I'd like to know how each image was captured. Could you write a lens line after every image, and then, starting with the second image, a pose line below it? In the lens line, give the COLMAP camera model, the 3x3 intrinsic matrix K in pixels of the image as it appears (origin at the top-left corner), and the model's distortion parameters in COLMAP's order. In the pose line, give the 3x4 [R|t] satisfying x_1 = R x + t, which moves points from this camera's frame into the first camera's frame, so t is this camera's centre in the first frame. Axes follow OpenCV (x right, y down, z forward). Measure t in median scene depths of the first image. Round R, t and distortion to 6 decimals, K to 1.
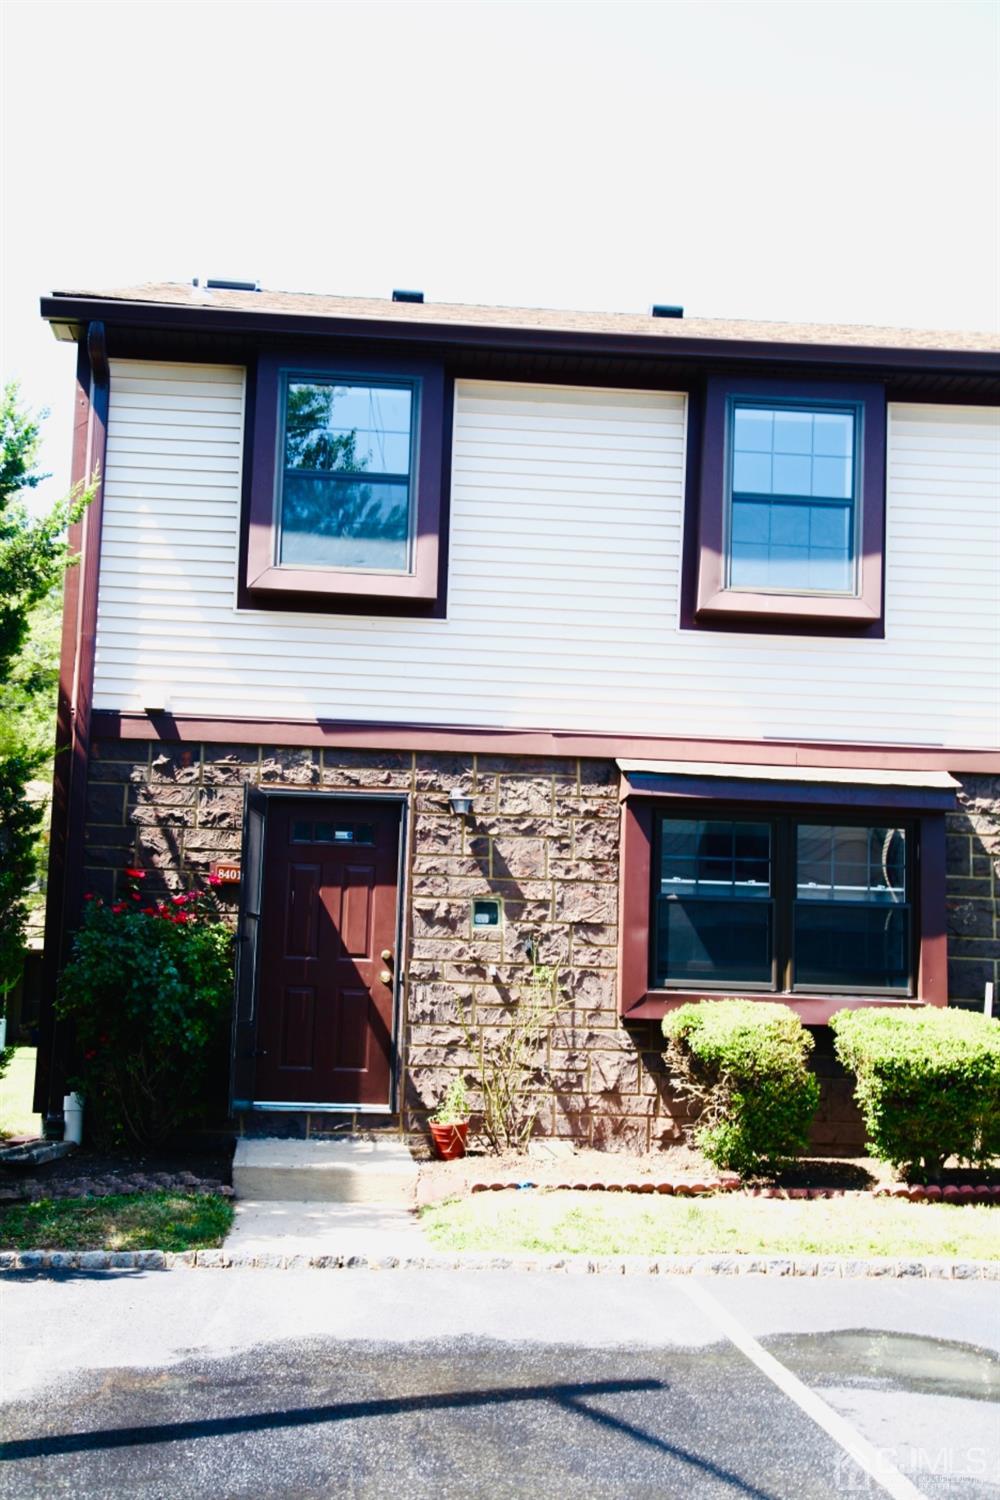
lens RADIAL K [[1865.9, 0, 501.8], [0, 1865.9, 744.3], [0, 0, 1]] dist [0.164635, 0.000000]
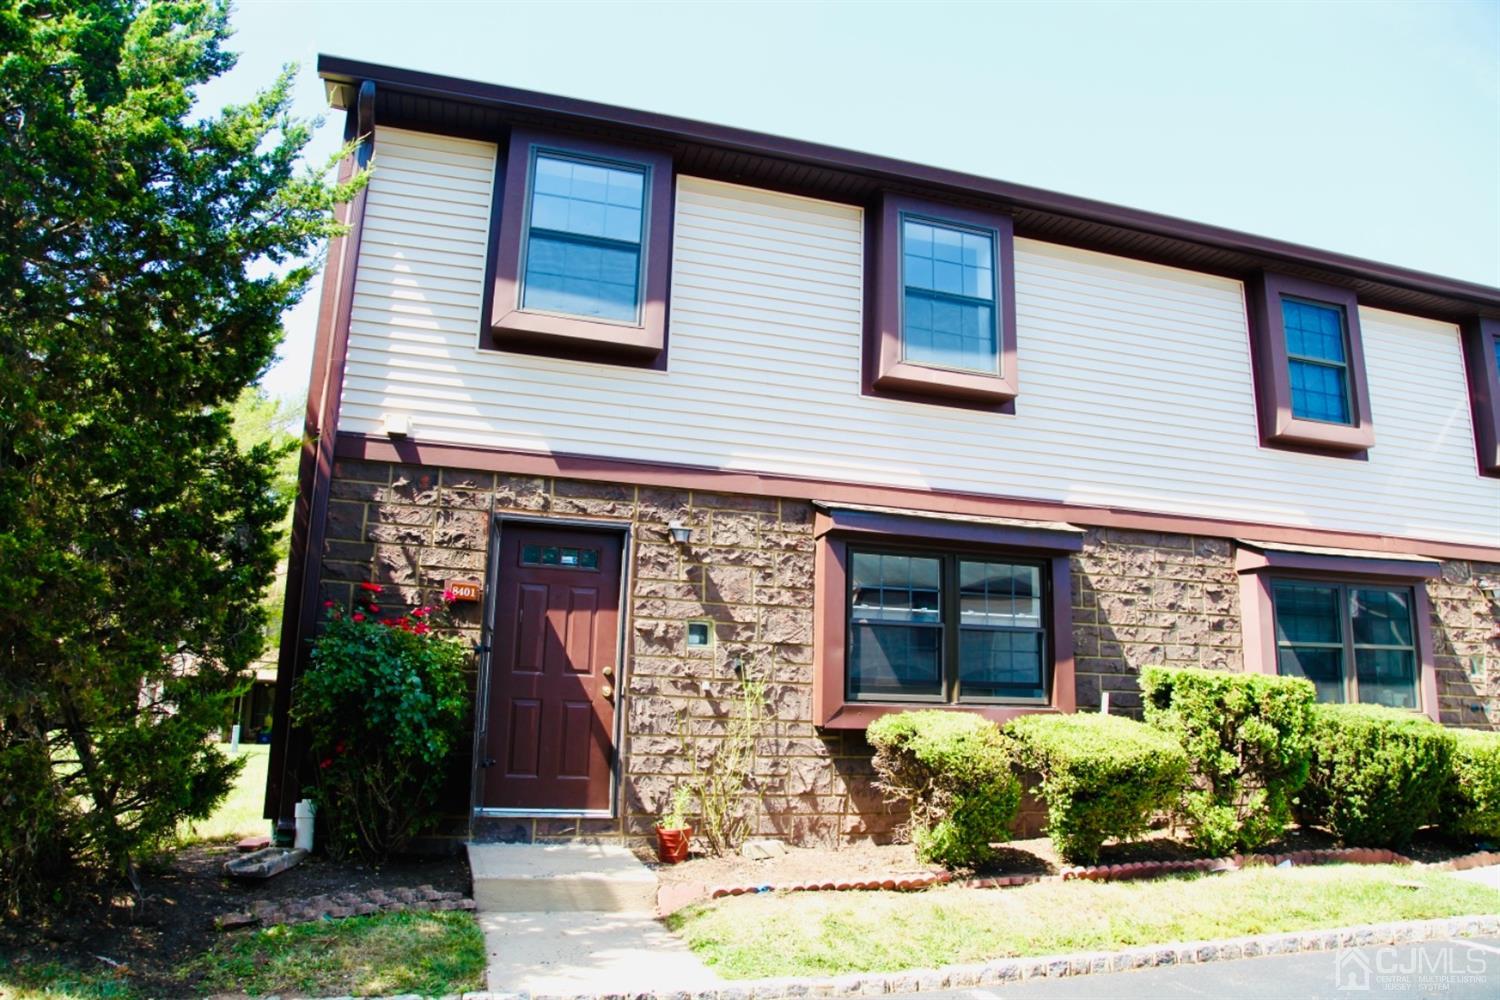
lens RADIAL K [[1015.2, 0, 755.0], [0, 1015.2, 505.1], [0, 0, 1]] dist [-0.095802, 0.038074]
pose [[0.977036, 0.037759, 0.209702, -0.105238], [-0.022192, 0.996853, -0.076098, 0.059958], [-0.211916, 0.069697, 0.974800, 0.409505]]
